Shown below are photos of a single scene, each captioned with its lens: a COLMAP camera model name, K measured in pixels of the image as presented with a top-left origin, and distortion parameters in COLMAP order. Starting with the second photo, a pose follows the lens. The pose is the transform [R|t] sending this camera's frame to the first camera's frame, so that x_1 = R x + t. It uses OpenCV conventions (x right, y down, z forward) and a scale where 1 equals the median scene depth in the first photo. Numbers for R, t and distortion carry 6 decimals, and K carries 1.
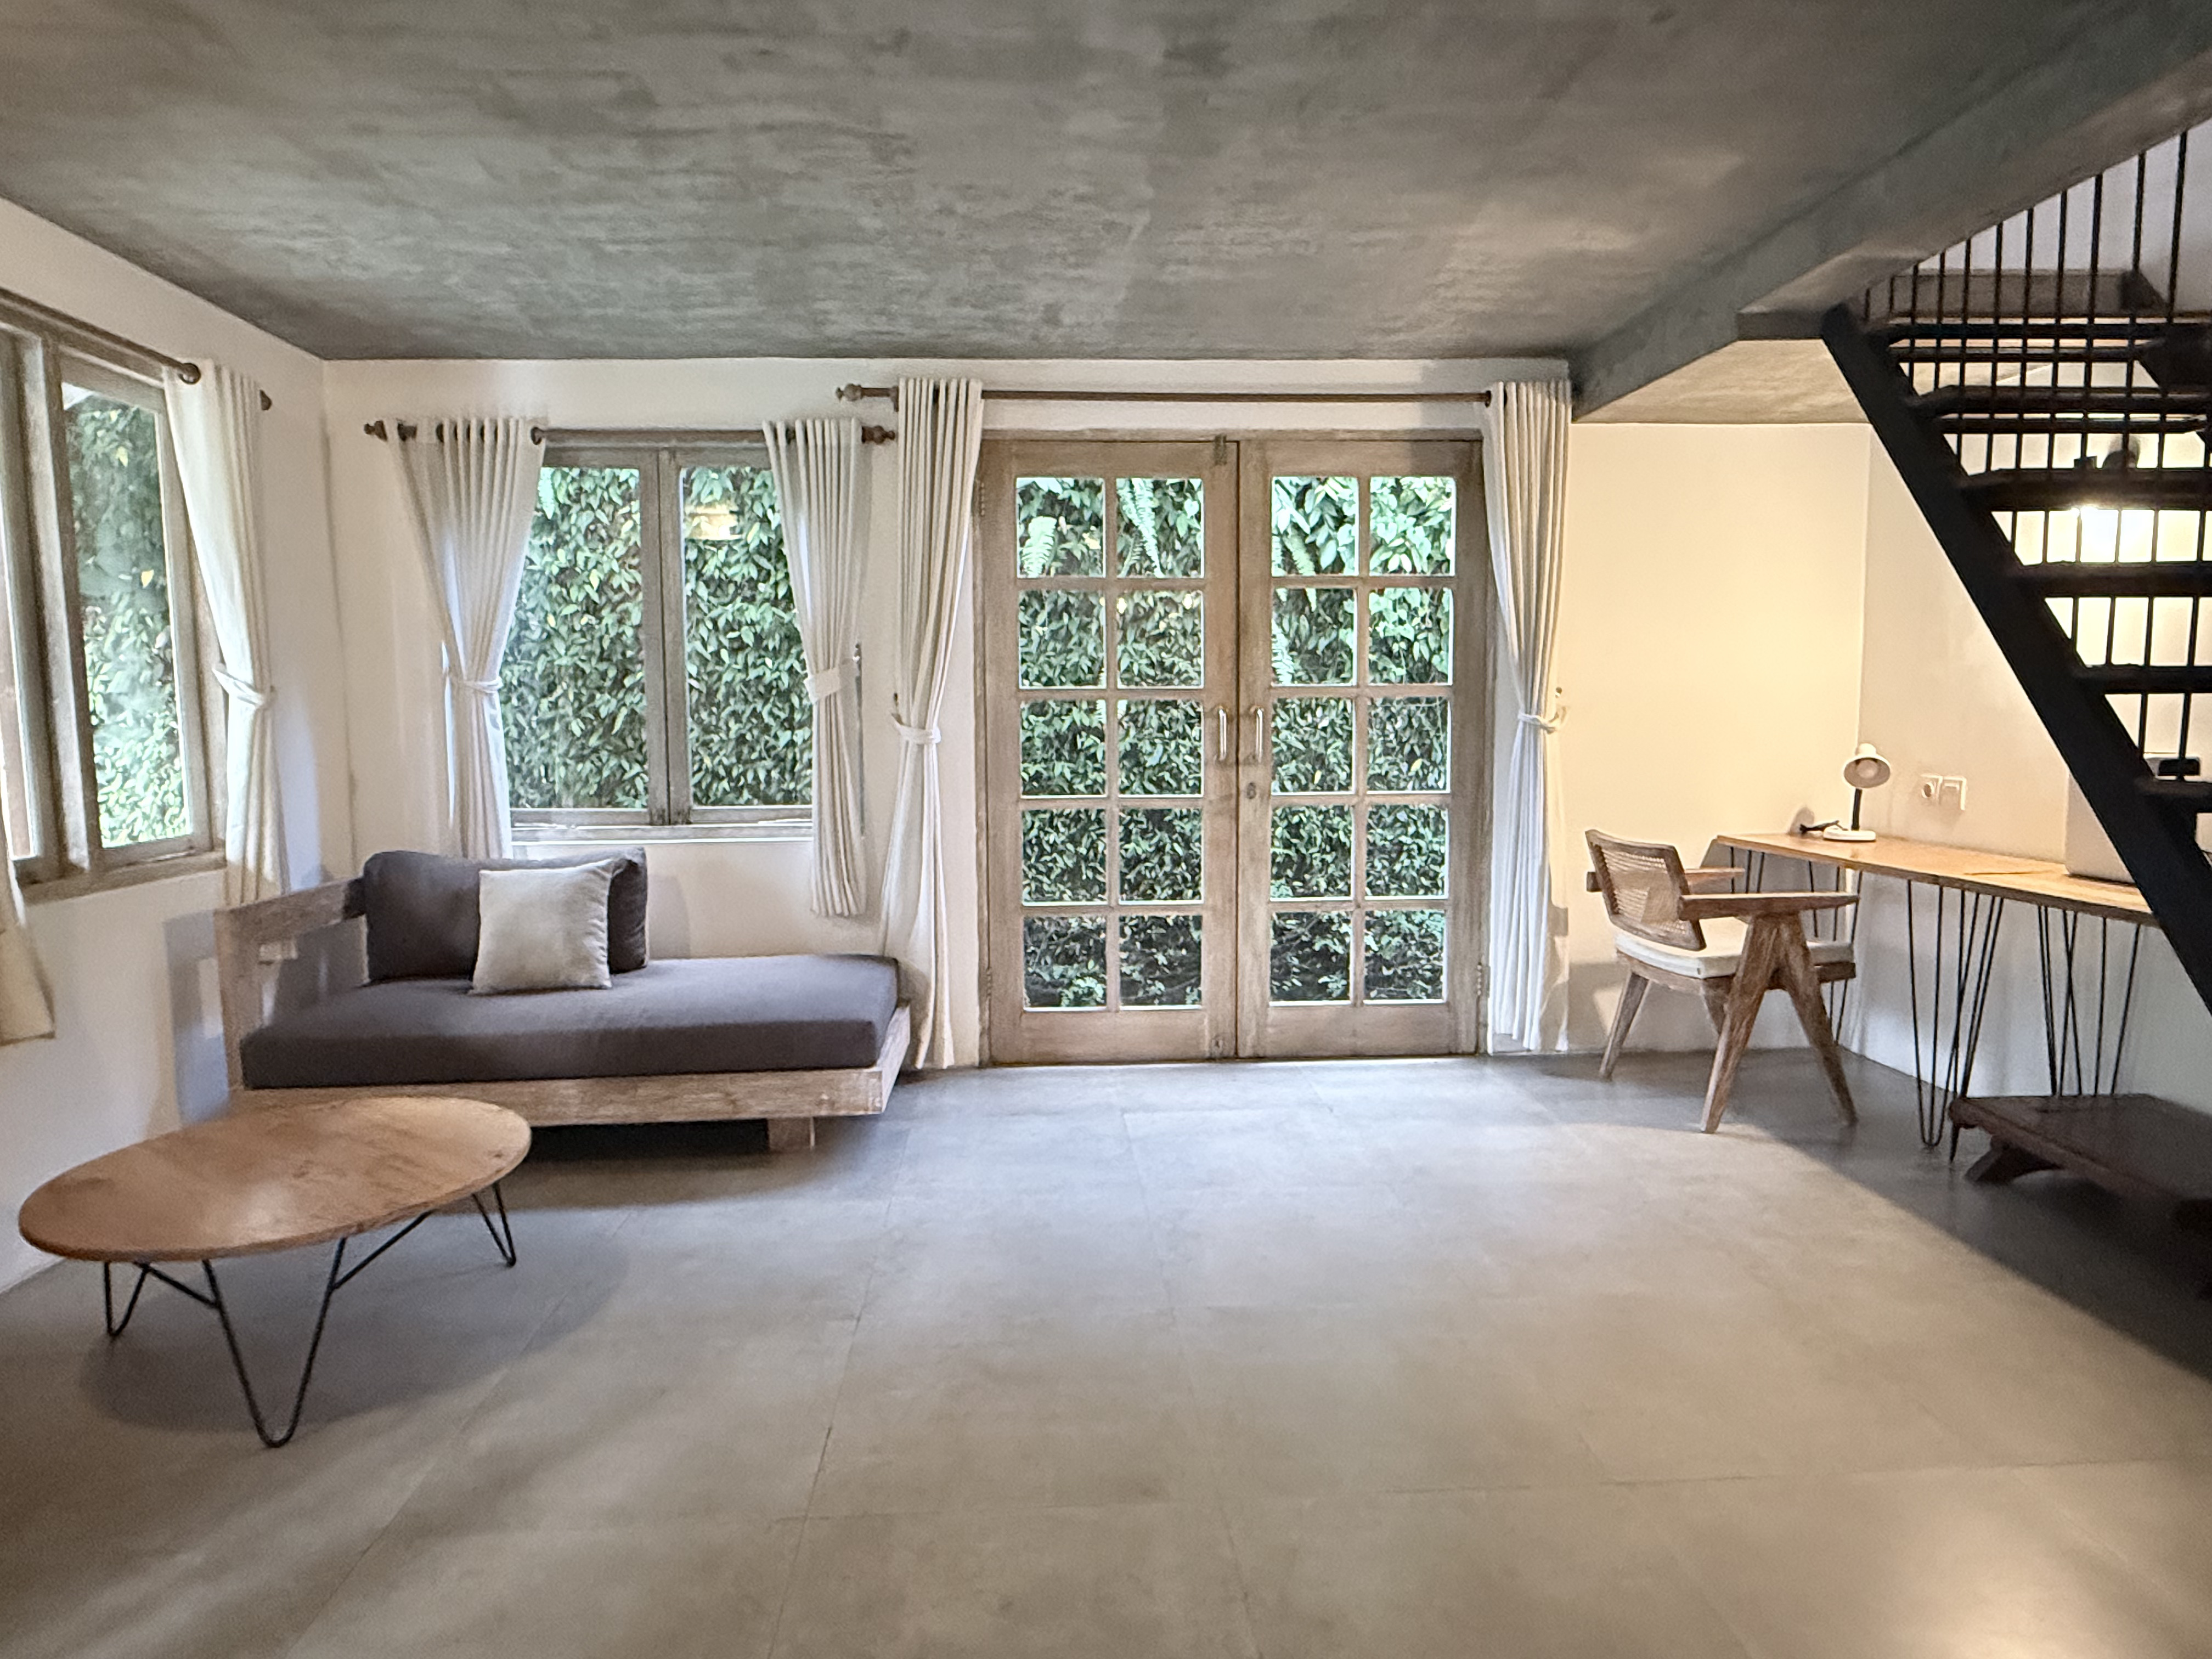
lens RADIAL K [[1307.6, 0, 1106.0], [0, 1307.6, 829.5], [0, 0, 1]] dist [-0.000060, 0.001768]
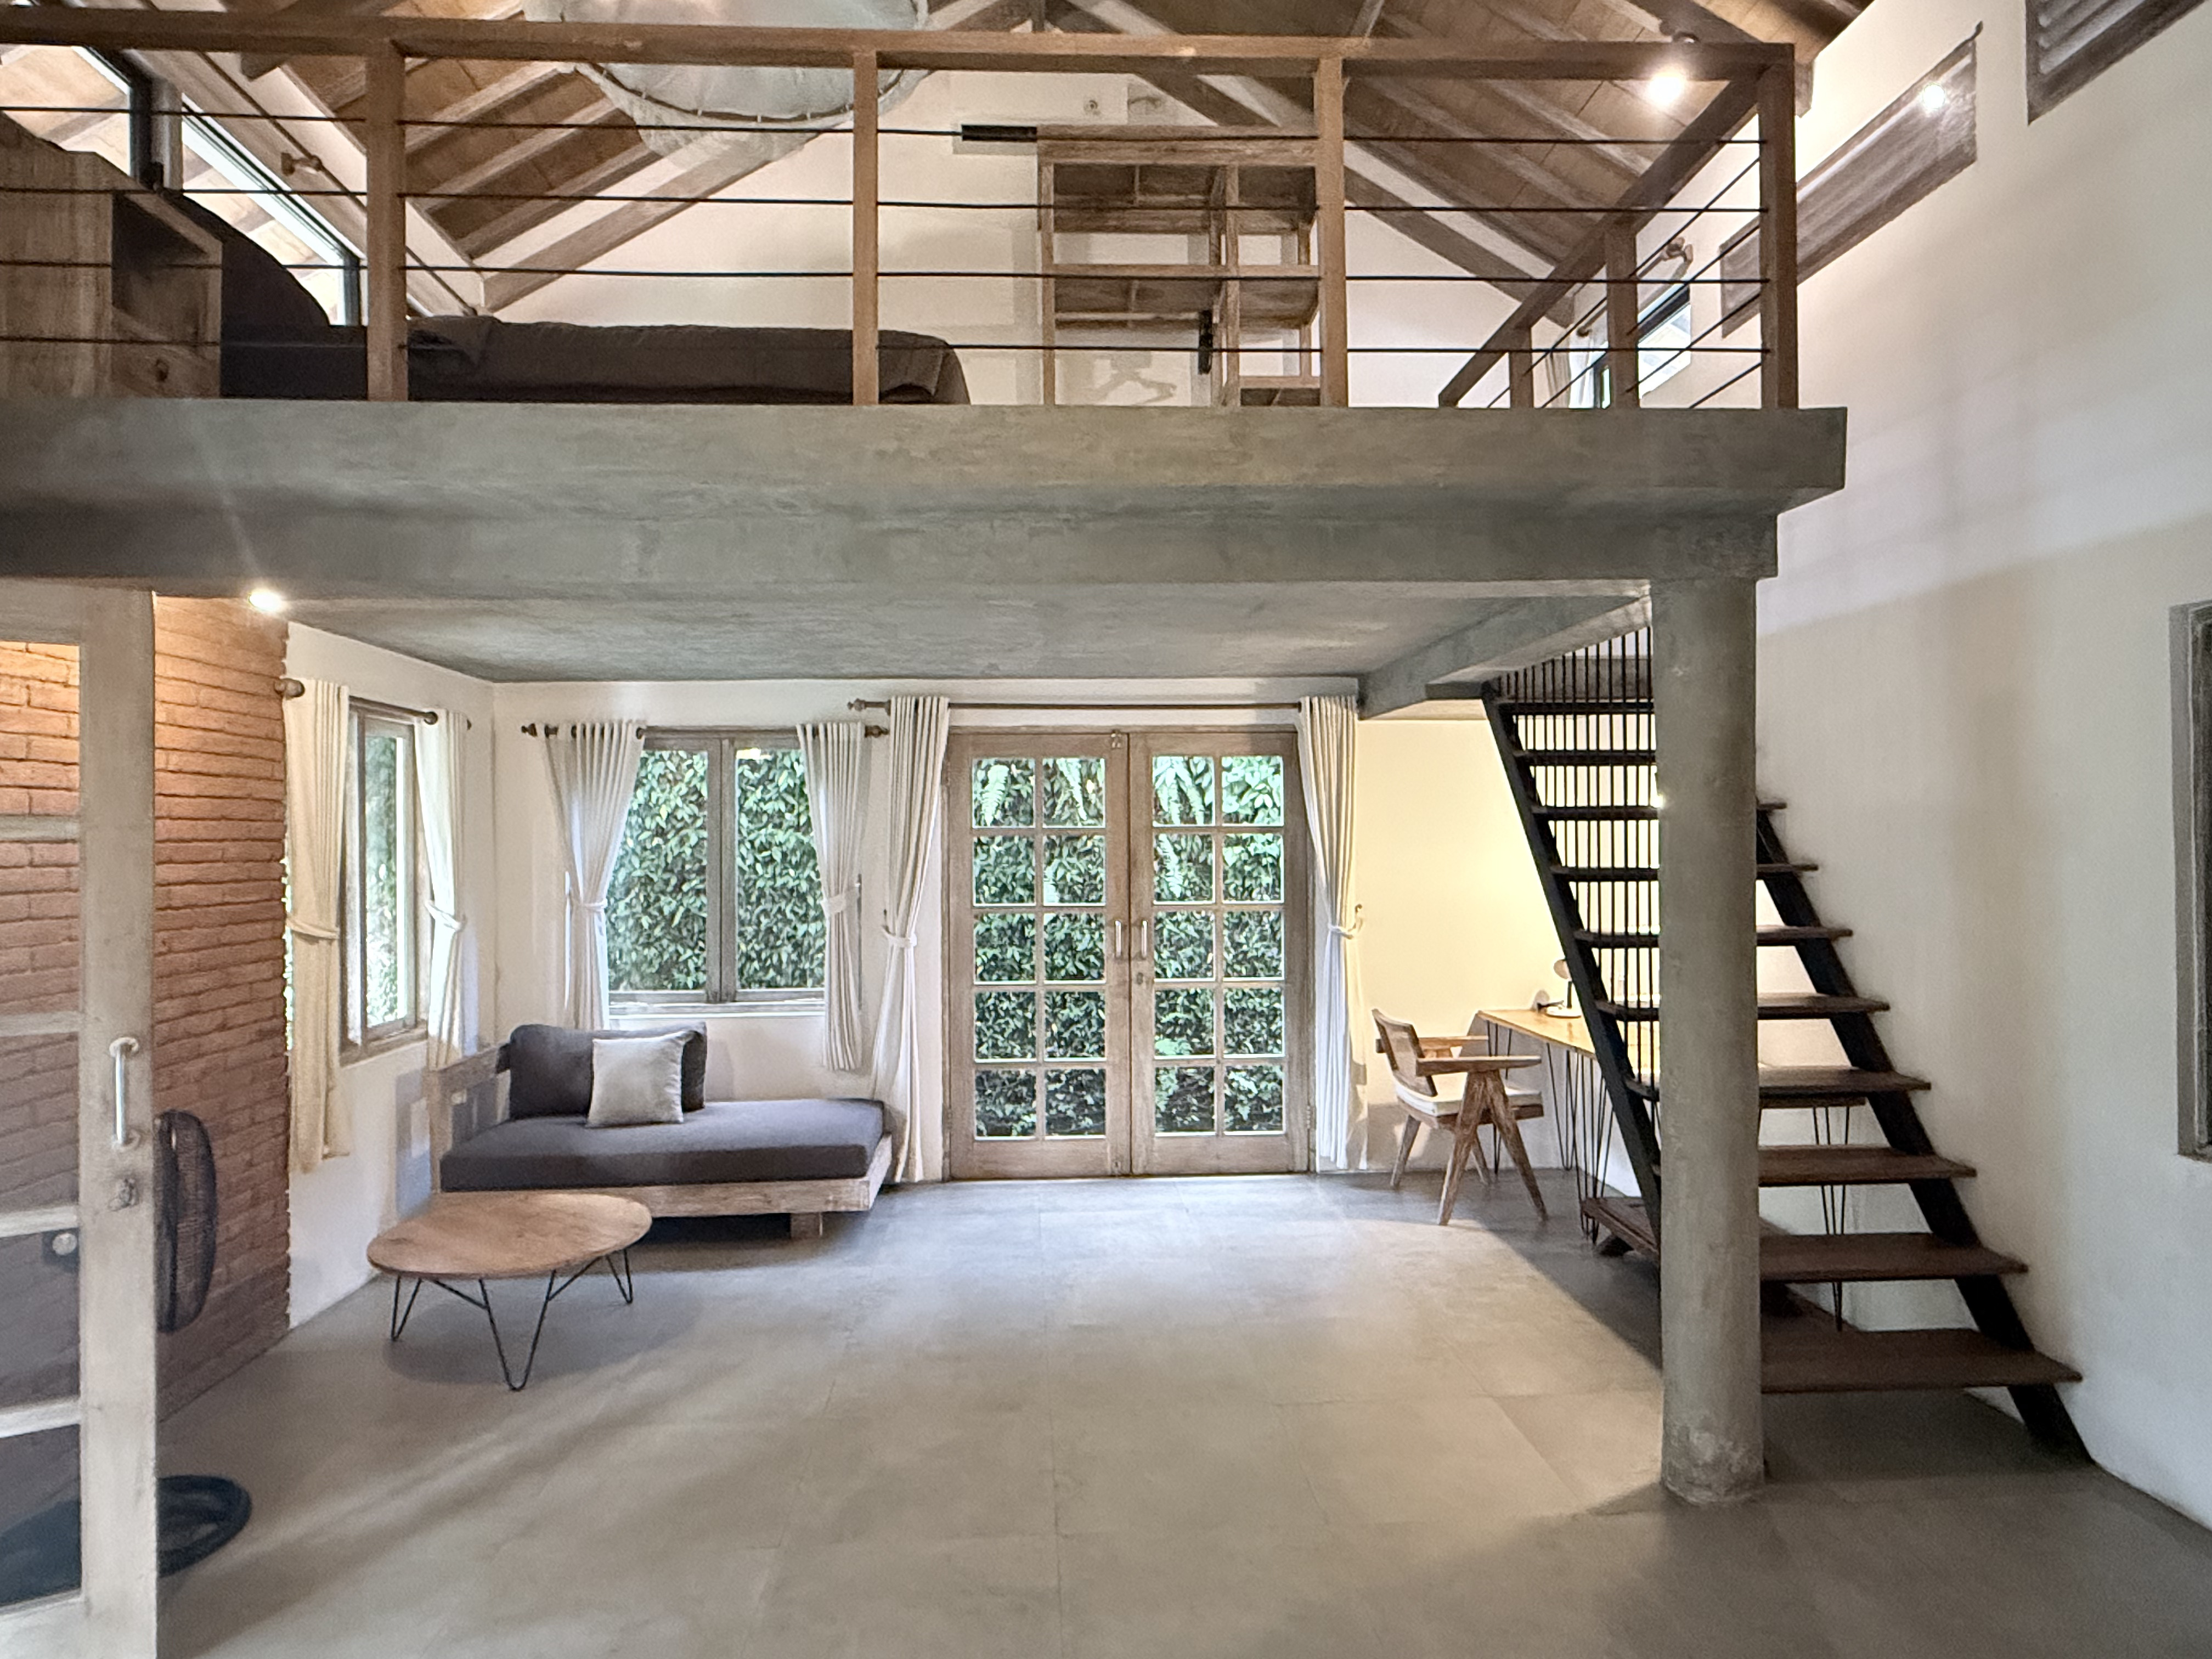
lens RADIAL K [[1307.6, 0, 1106.0], [0, 1307.6, 829.5], [0, 0, 1]] dist [-0.000060, 0.001768]
pose [[0.999999, 0.000985, 0.001342, 0.075479], [-0.000848, 0.995086, -0.099015, -0.051307], [-0.001433, 0.099014, 0.995085, -0.414132]]
